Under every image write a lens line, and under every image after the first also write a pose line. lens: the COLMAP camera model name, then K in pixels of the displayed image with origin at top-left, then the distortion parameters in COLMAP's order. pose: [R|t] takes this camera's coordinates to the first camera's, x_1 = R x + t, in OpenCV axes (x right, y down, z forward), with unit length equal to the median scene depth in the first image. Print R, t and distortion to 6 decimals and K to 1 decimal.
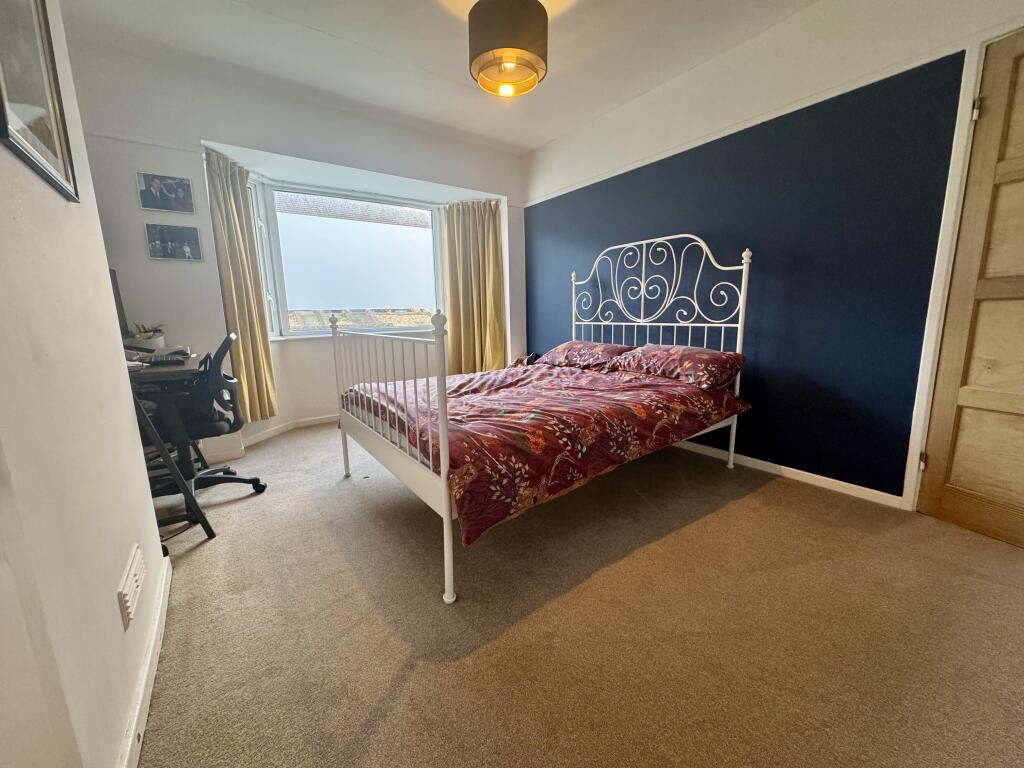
lens RADIAL K [[406.3, 0, 512.0], [0, 406.3, 384.0], [0, 0, 1]] dist [-0.000740, 0.000040]
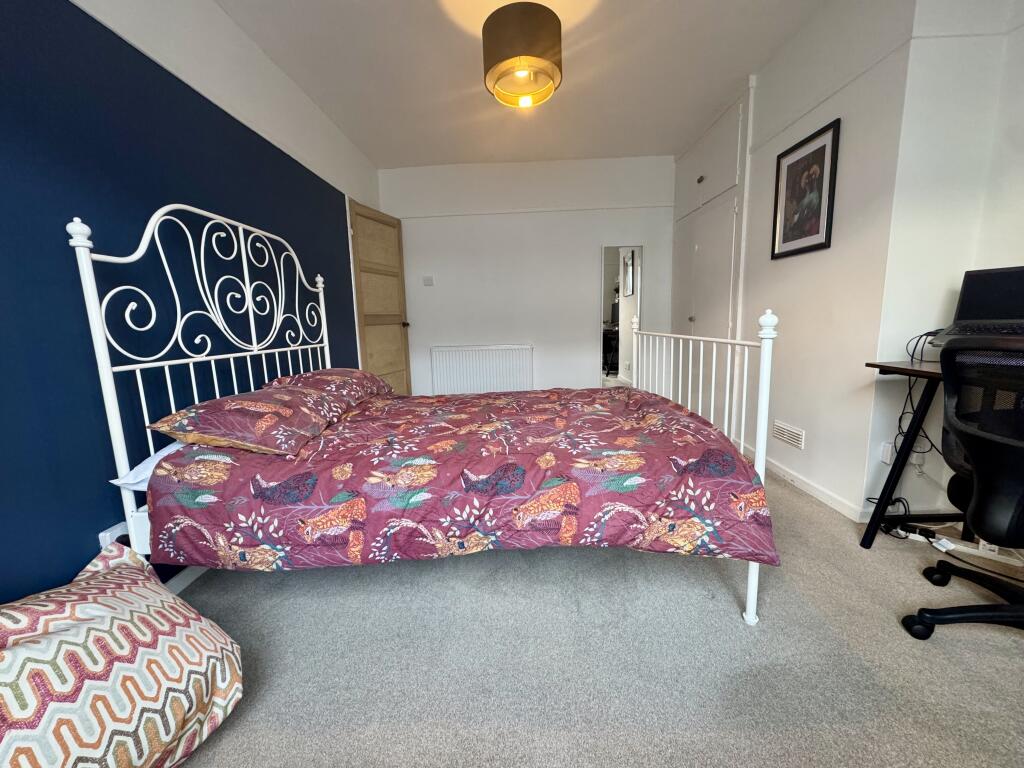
lens RADIAL K [[406.3, 0, 512.0], [0, 406.3, 384.0], [0, 0, 1]] dist [-0.000740, 0.000040]
pose [[-0.797844, -0.050371, 0.600755, -0.391610], [0.147554, 0.949878, 0.275606, -0.217178], [-0.584527, 0.308535, -0.750423, 1.255508]]
